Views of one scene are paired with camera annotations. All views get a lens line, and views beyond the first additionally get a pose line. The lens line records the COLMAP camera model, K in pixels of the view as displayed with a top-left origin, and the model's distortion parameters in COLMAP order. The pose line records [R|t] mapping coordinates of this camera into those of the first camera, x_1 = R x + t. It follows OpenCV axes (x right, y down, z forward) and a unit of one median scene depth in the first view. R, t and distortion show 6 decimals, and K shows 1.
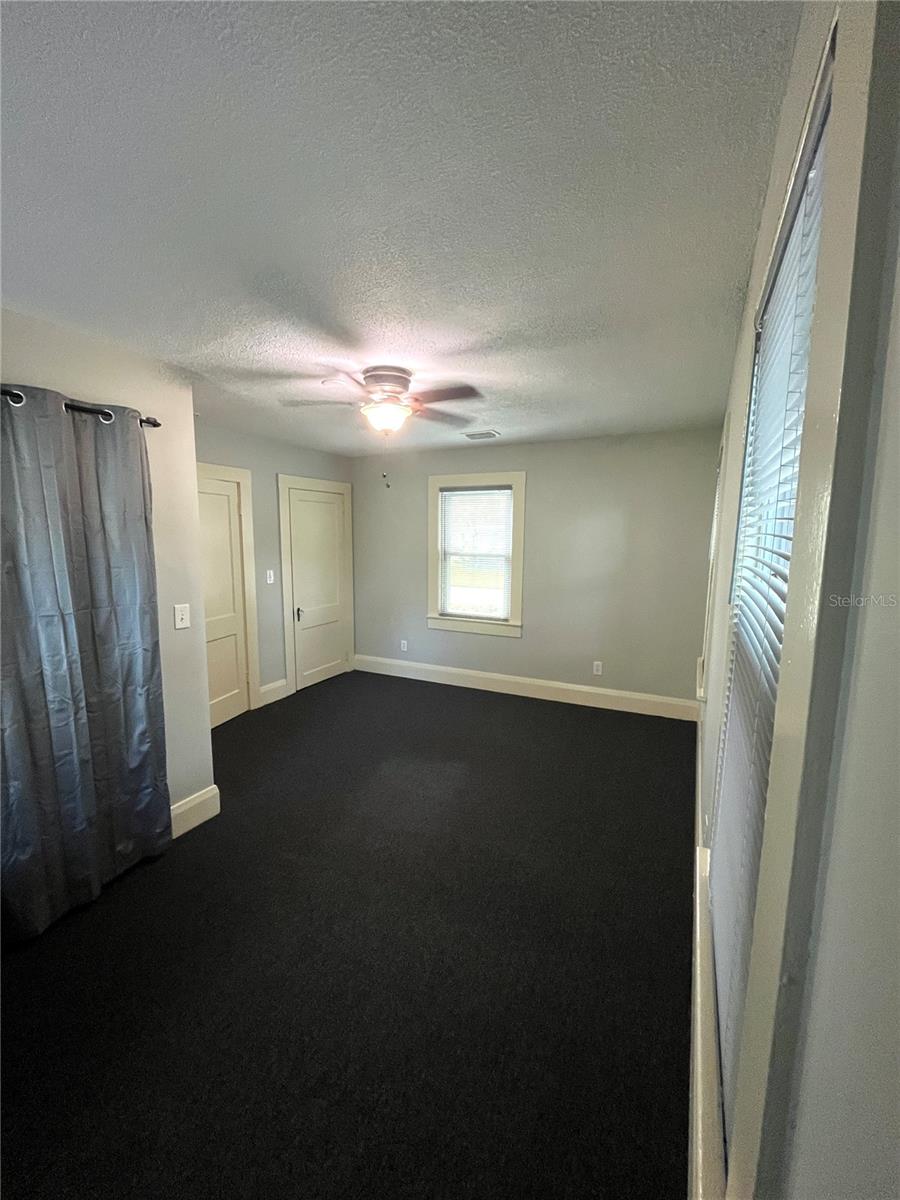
lens RADIAL K [[488.1, 0, 448.2], [0, 488.1, 602.1], [0, 0, 1]] dist [-0.006200, 0.001913]
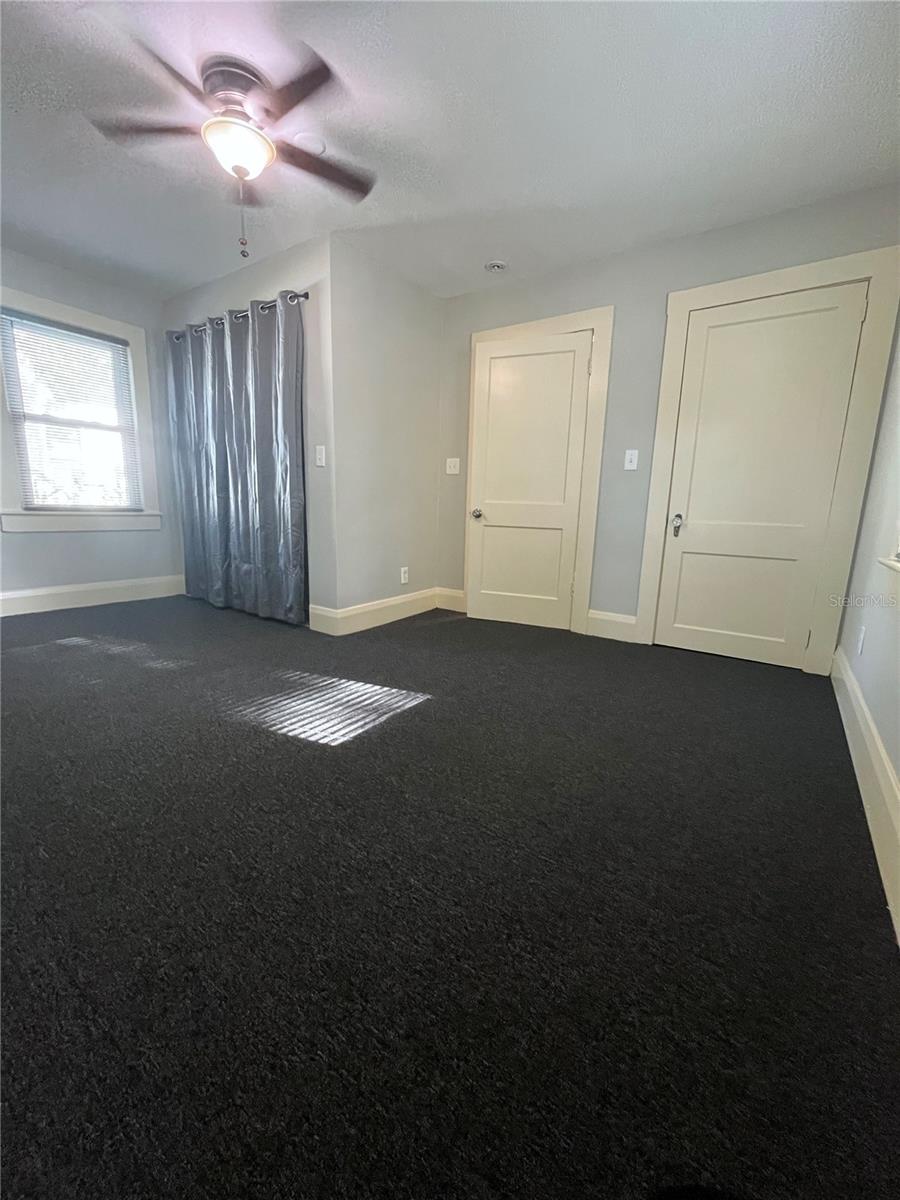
lens RADIAL K [[488.1, 0, 445.2], [0, 488.1, 596.9], [0, 0, 1]] dist [-0.006200, 0.001913]
pose [[-0.137422, 0.175168, -0.974901, 0.380490], [-0.168052, 0.965846, 0.197230, 0.043894], [0.976153, 0.190937, -0.103291, 0.850587]]
